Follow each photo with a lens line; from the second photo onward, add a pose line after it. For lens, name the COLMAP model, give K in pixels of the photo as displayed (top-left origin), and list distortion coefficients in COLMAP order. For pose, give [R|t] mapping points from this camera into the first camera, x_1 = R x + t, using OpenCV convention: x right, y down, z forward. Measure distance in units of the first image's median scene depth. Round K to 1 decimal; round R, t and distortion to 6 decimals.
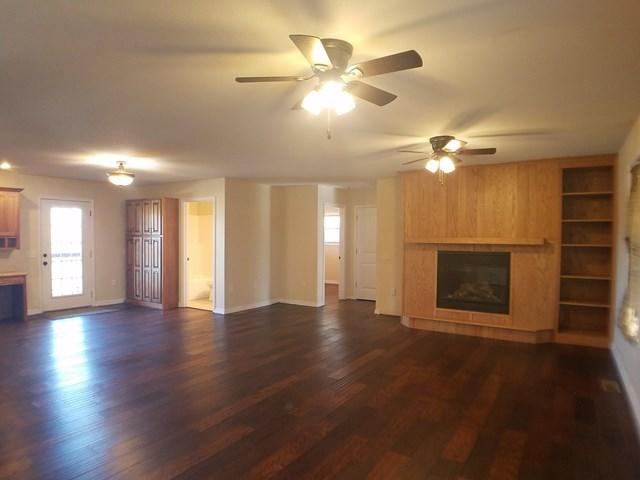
lens RADIAL K [[449.2, 0, 320.4], [0, 449.2, 252.9], [0, 0, 1]] dist [-0.031425, -0.002999]
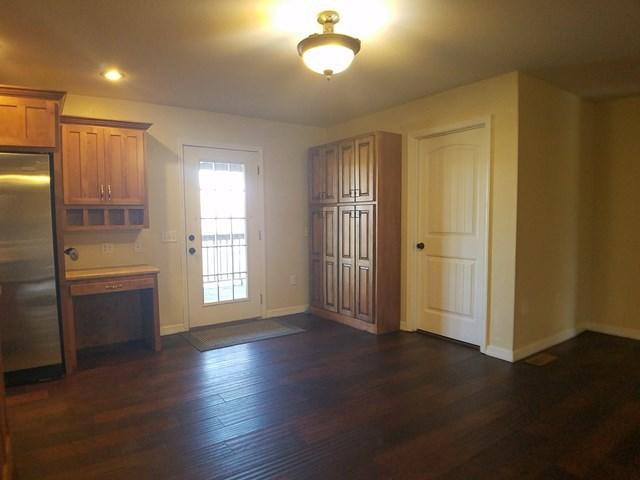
lens RADIAL K [[449.2, 0, 320.4], [0, 449.2, 252.9], [0, 0, 1]] dist [-0.031425, -0.002999]
pose [[0.940617, 0.011434, -0.339278, -0.224302], [0.003776, 0.999018, 0.044136, -0.000465], [0.339450, -0.042796, 0.939650, 0.443161]]
